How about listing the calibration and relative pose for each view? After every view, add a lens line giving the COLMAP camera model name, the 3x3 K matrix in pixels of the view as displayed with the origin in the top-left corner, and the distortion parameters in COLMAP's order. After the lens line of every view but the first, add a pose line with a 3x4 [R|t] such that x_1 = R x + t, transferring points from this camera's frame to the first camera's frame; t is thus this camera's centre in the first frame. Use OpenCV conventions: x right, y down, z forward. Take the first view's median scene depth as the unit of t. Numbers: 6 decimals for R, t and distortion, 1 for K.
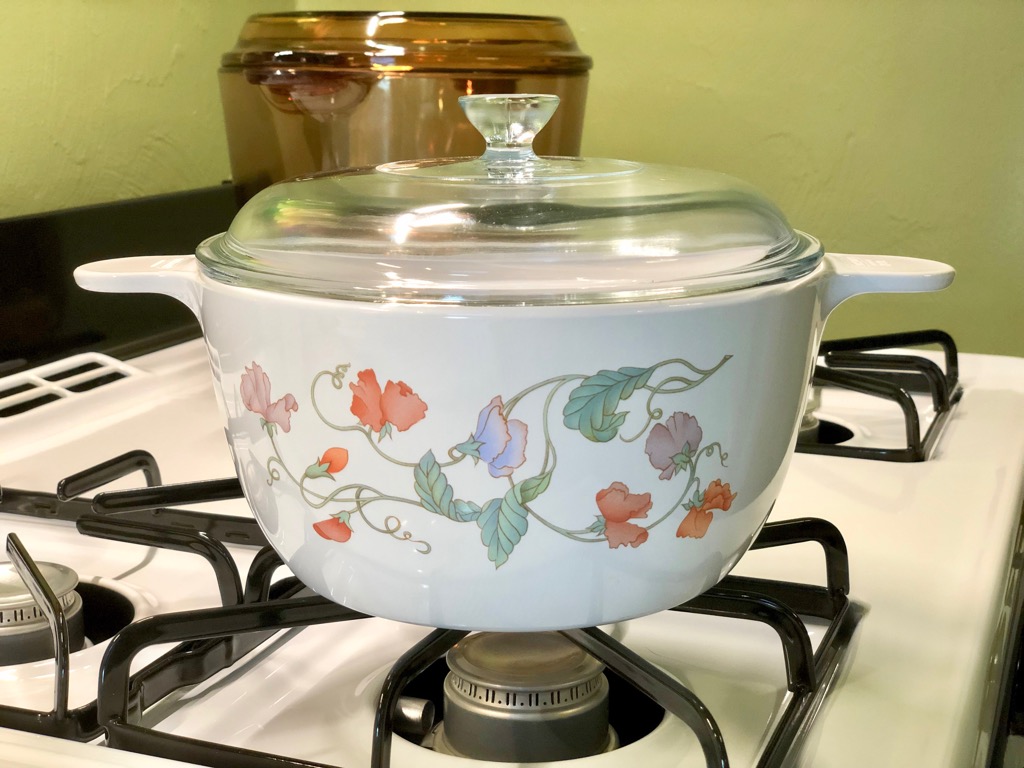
lens RADIAL K [[1548.3, 0, 512.0], [0, 1548.3, 384.0], [0, 0, 1]] dist [0.034685, -0.145426]
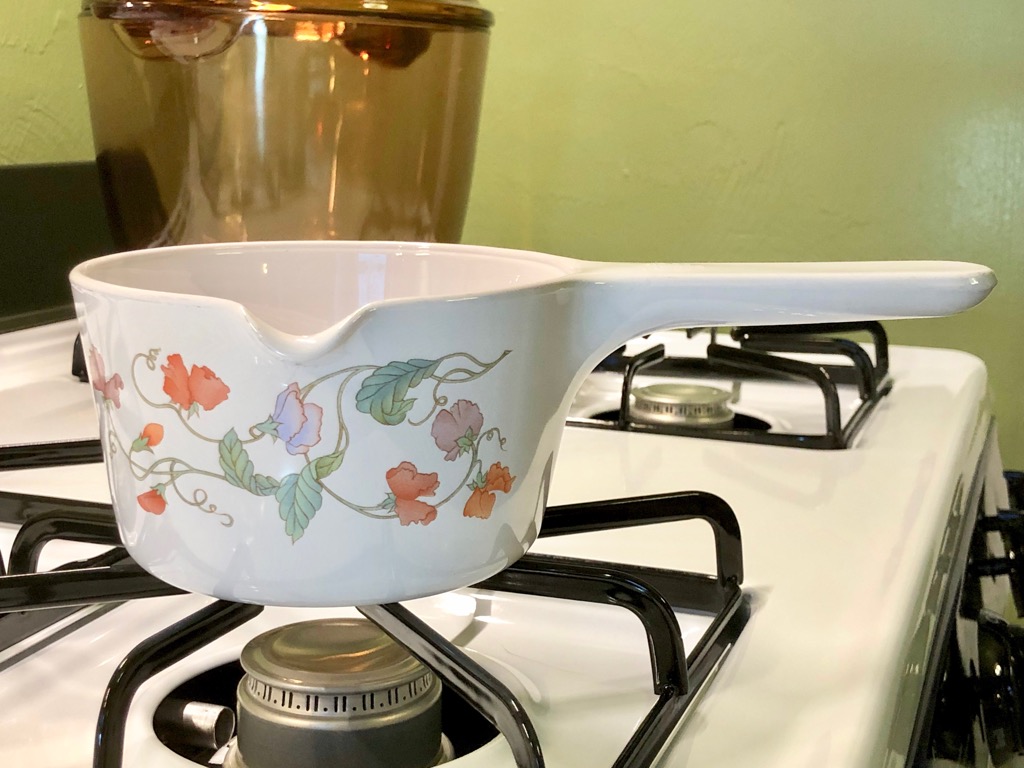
lens RADIAL K [[1571.7, 0, 512.0], [0, 1571.7, 384.0], [0, 0, 1]] dist [0.052411, -0.064750]
pose [[0.999103, 0.017461, 0.038574, 0.058425], [-0.016817, 0.999715, -0.016947, 0.043918], [-0.038859, 0.016283, 0.999112, 0.157092]]
